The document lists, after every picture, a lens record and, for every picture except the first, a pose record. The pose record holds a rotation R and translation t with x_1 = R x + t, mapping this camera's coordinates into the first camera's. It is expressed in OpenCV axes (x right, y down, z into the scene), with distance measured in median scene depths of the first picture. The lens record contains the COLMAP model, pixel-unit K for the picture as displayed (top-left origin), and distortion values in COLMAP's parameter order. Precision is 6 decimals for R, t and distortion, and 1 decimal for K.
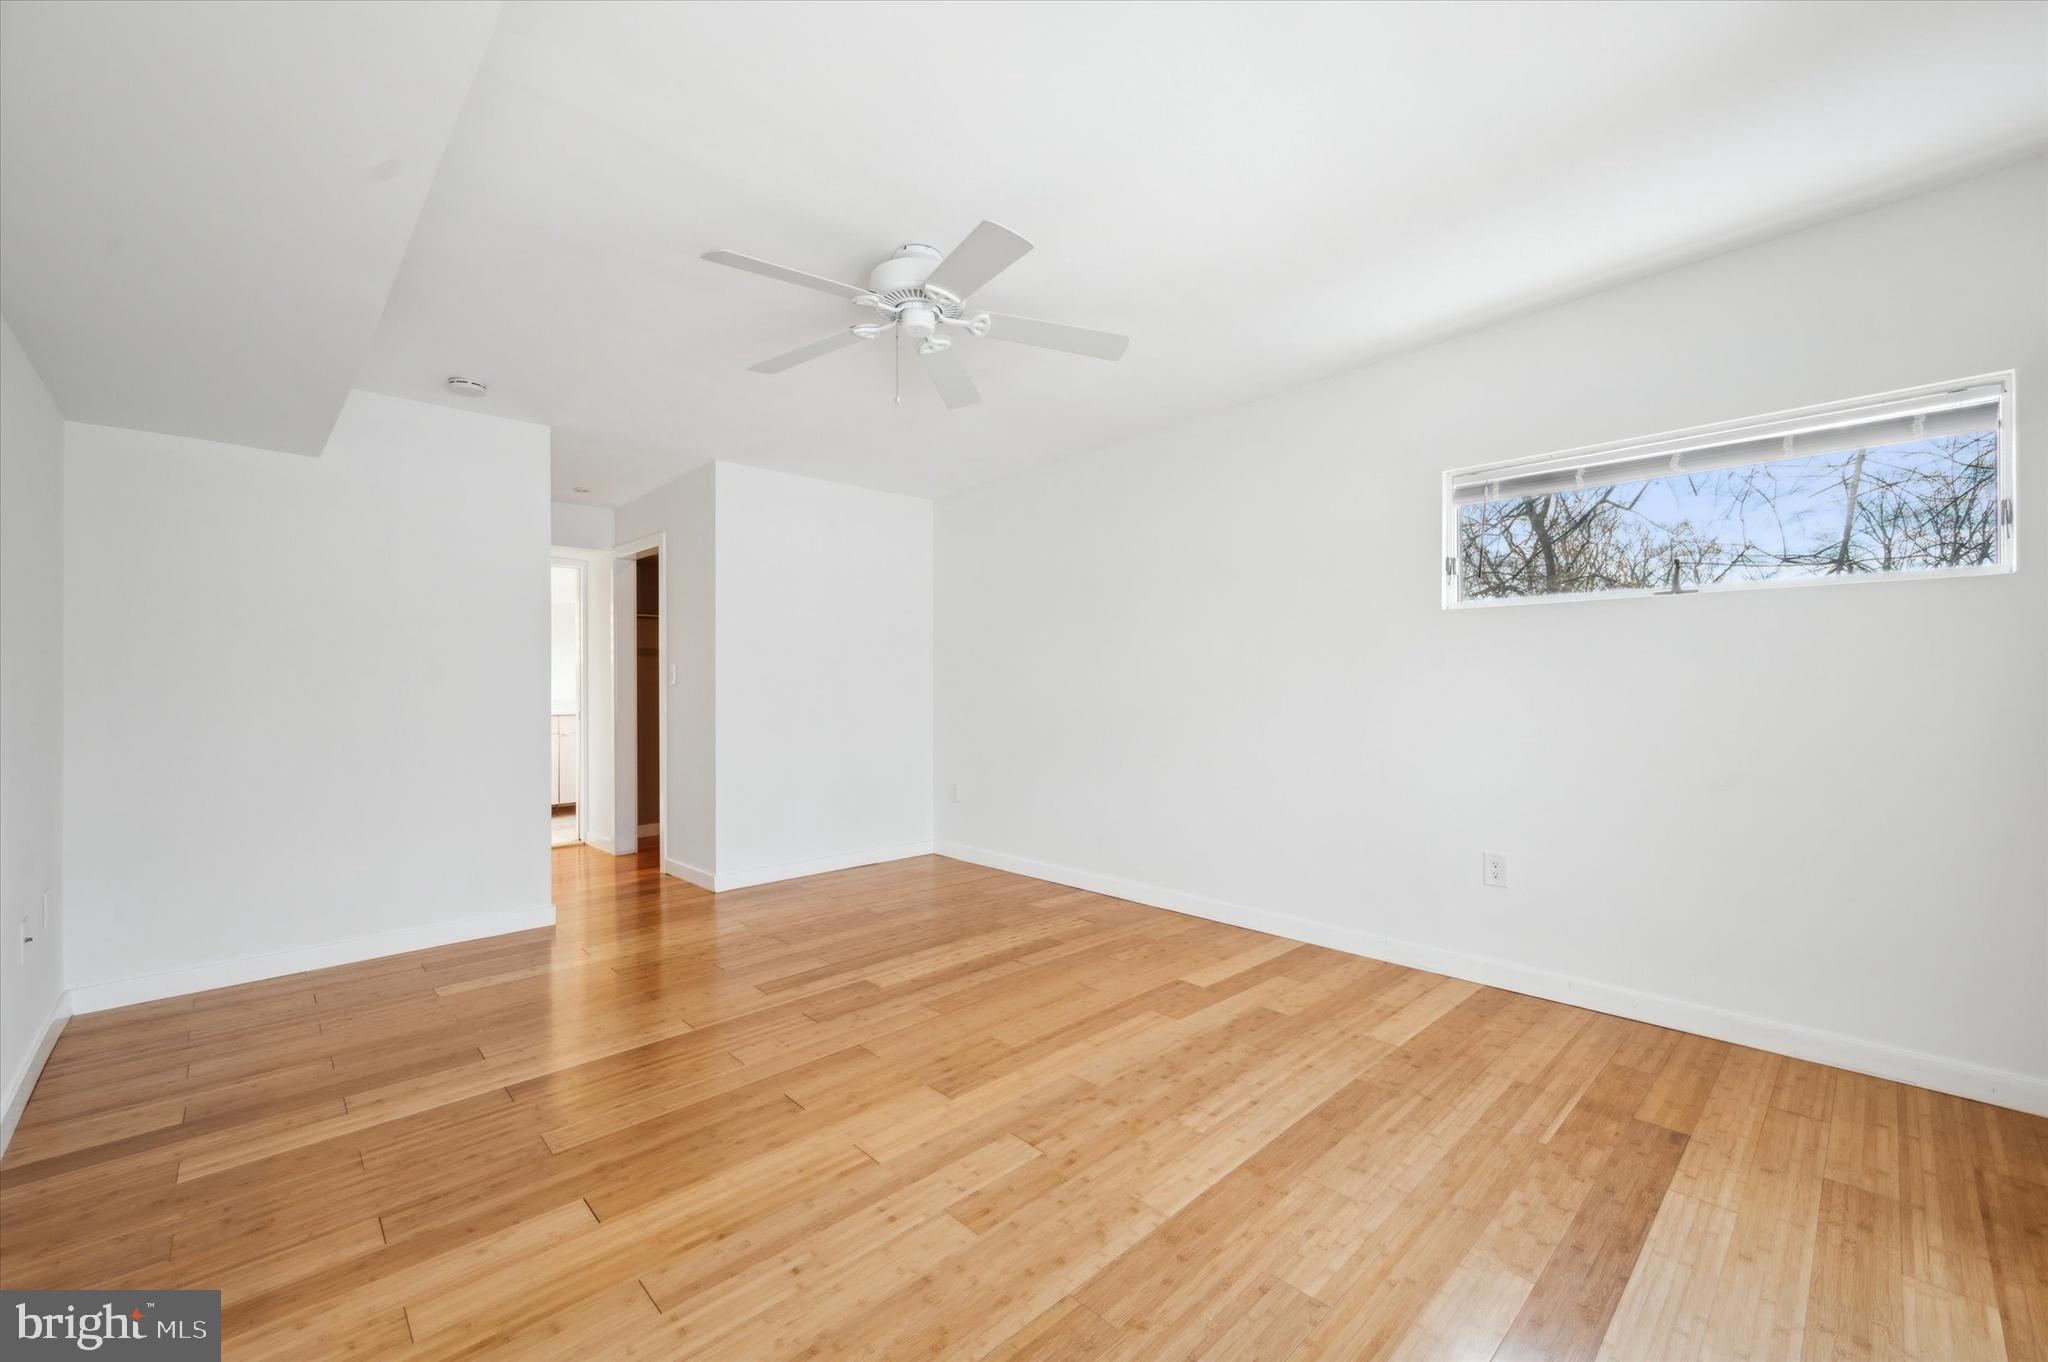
lens RADIAL K [[816.3, 0, 1029.4], [0, 816.3, 681.5], [0, 0, 1]] dist [-0.000425, 0.000068]
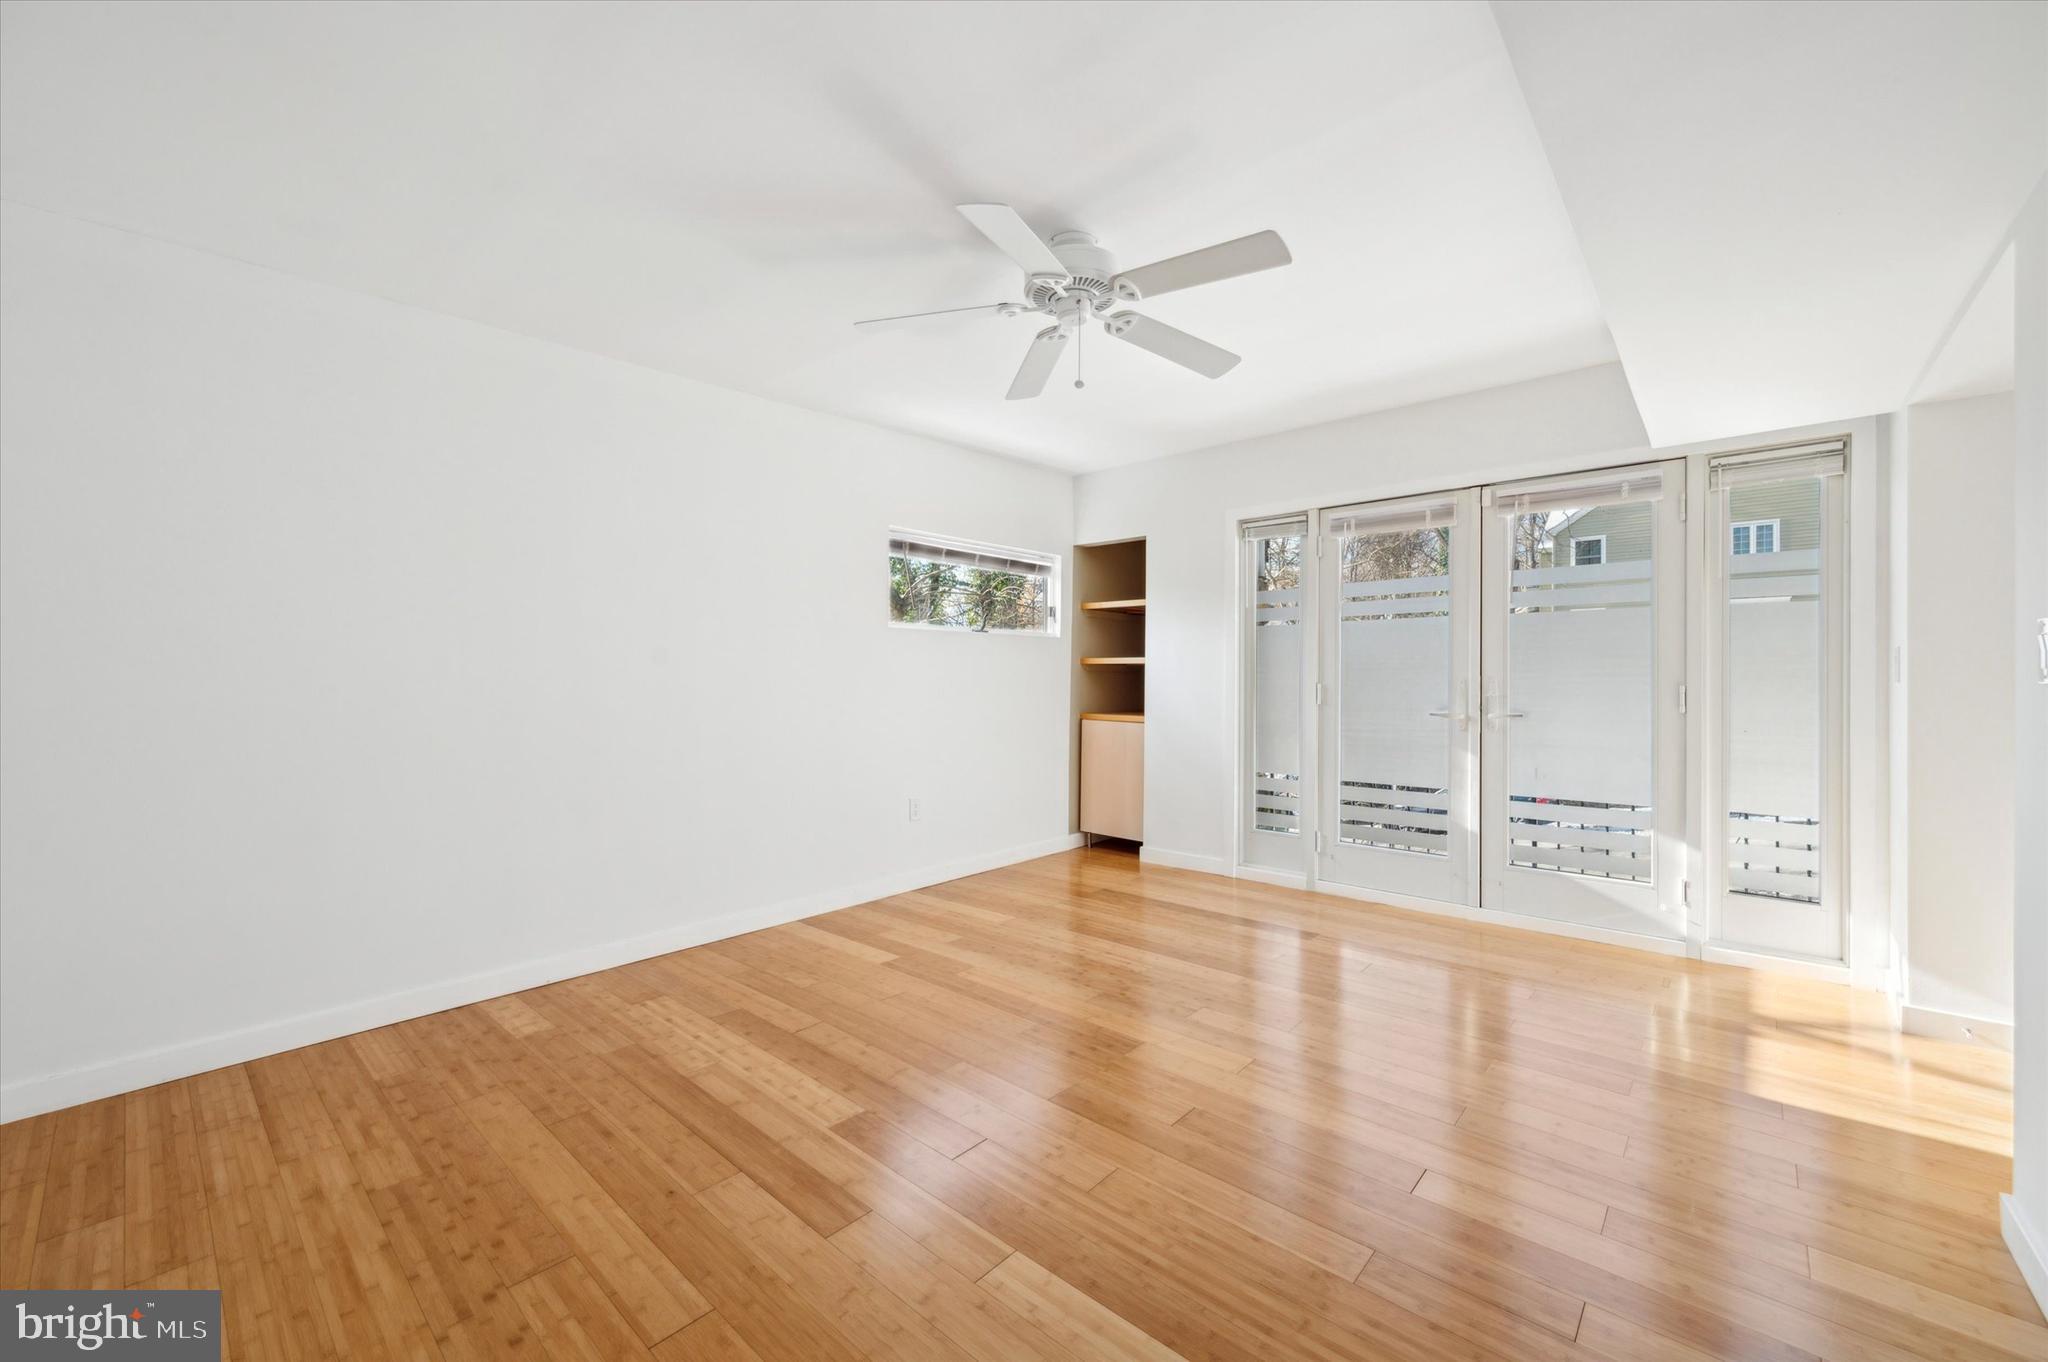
lens RADIAL K [[816.3, 0, 1029.4], [0, 816.3, 681.5], [0, 0, 1]] dist [-0.000425, 0.000068]
pose [[-0.091887, 0.008463, 0.995734, -0.871952], [-0.003249, 0.999956, -0.008798, 0.014204], [-0.995764, -0.004043, -0.091855, 0.907021]]
